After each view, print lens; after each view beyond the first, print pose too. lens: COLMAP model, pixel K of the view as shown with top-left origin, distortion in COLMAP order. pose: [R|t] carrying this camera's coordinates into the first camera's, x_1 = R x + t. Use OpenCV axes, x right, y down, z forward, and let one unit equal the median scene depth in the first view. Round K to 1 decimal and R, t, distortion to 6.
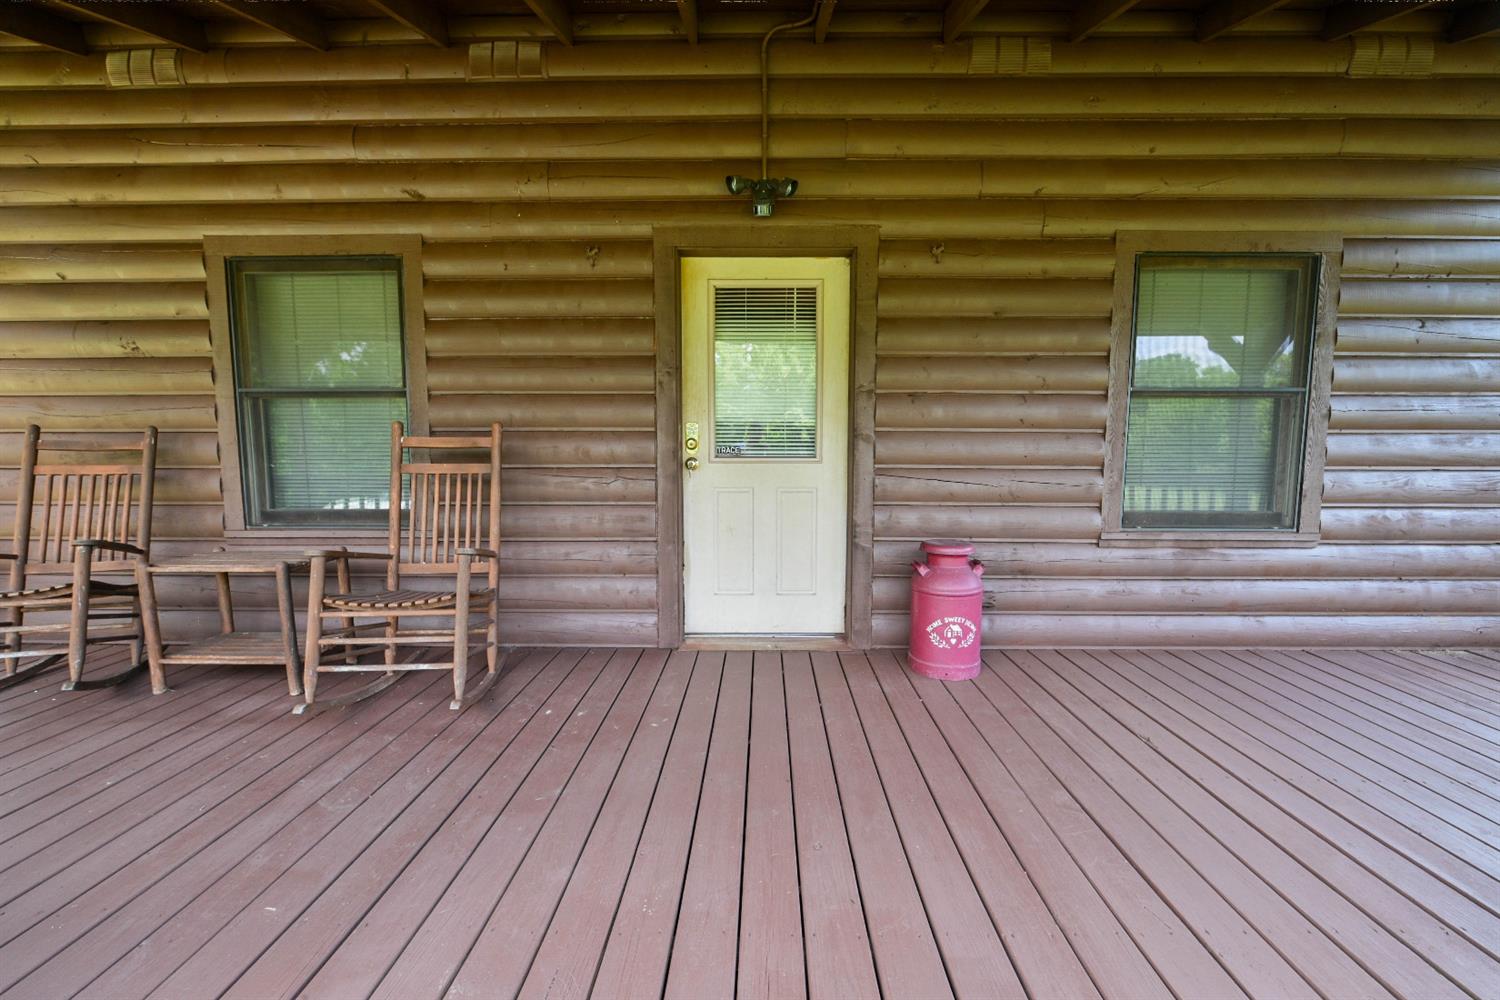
lens RADIAL K [[591.2, 0, 750.0], [0, 591.2, 500.0], [0, 0, 1]] dist [0.001076, -0.005853]
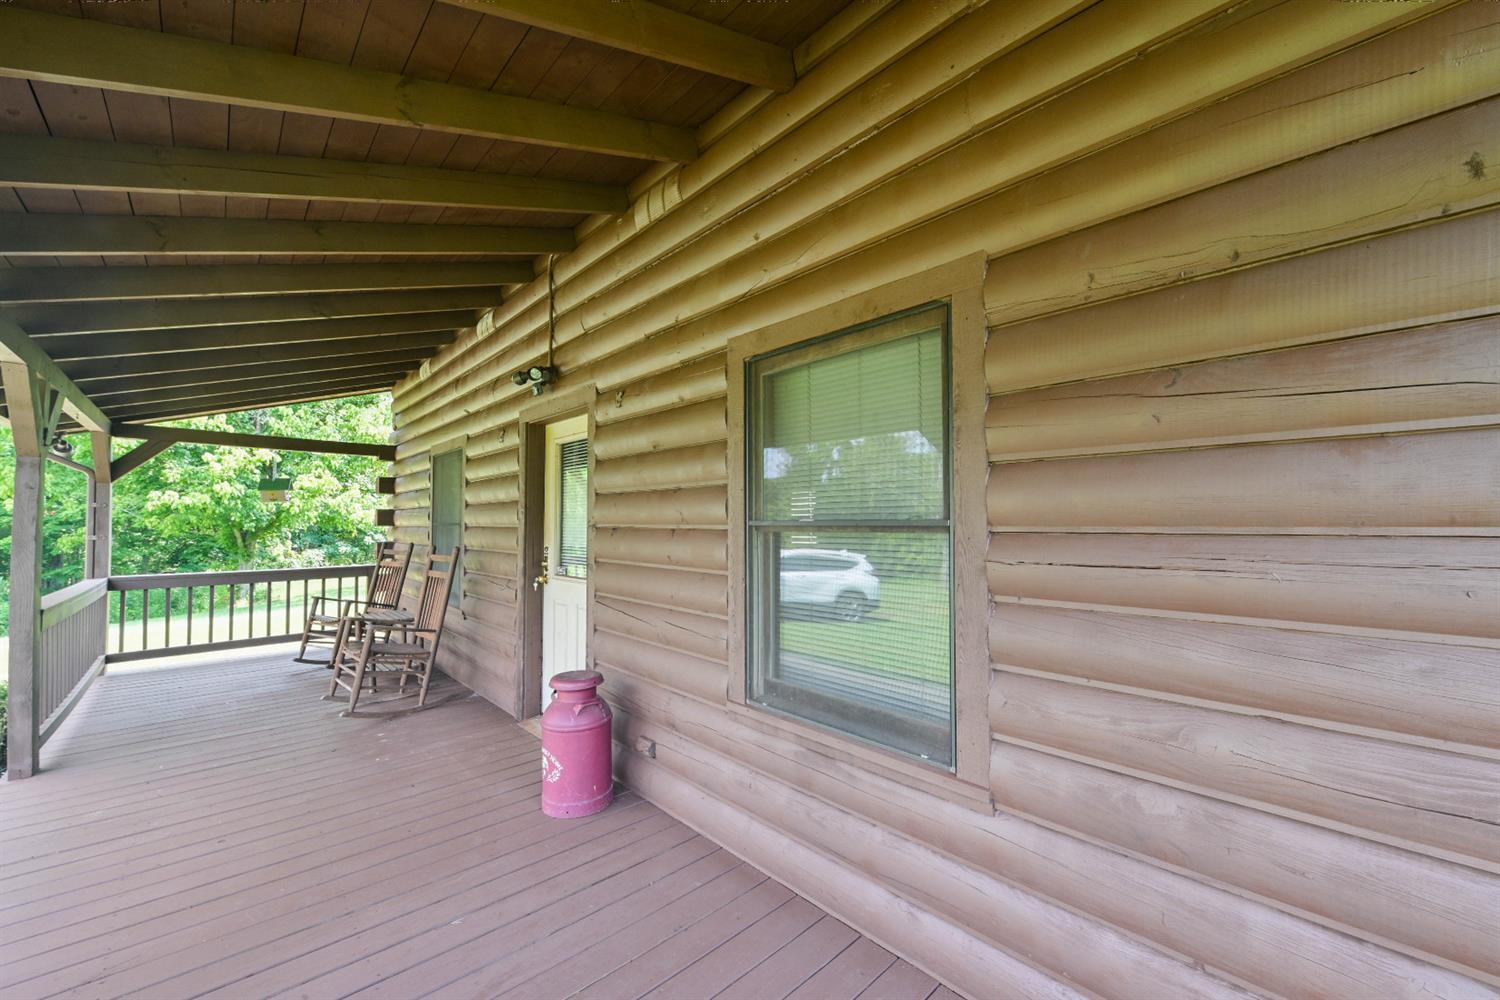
lens RADIAL K [[591.2, 0, 750.0], [0, 591.2, 500.0], [0, 0, 1]] dist [0.001076, -0.005853]
pose [[0.686561, -0.030619, -0.726427, 1.222819], [-0.057472, 0.993701, -0.096203, -0.141826], [0.724797, 0.107798, 0.680477, 0.451046]]
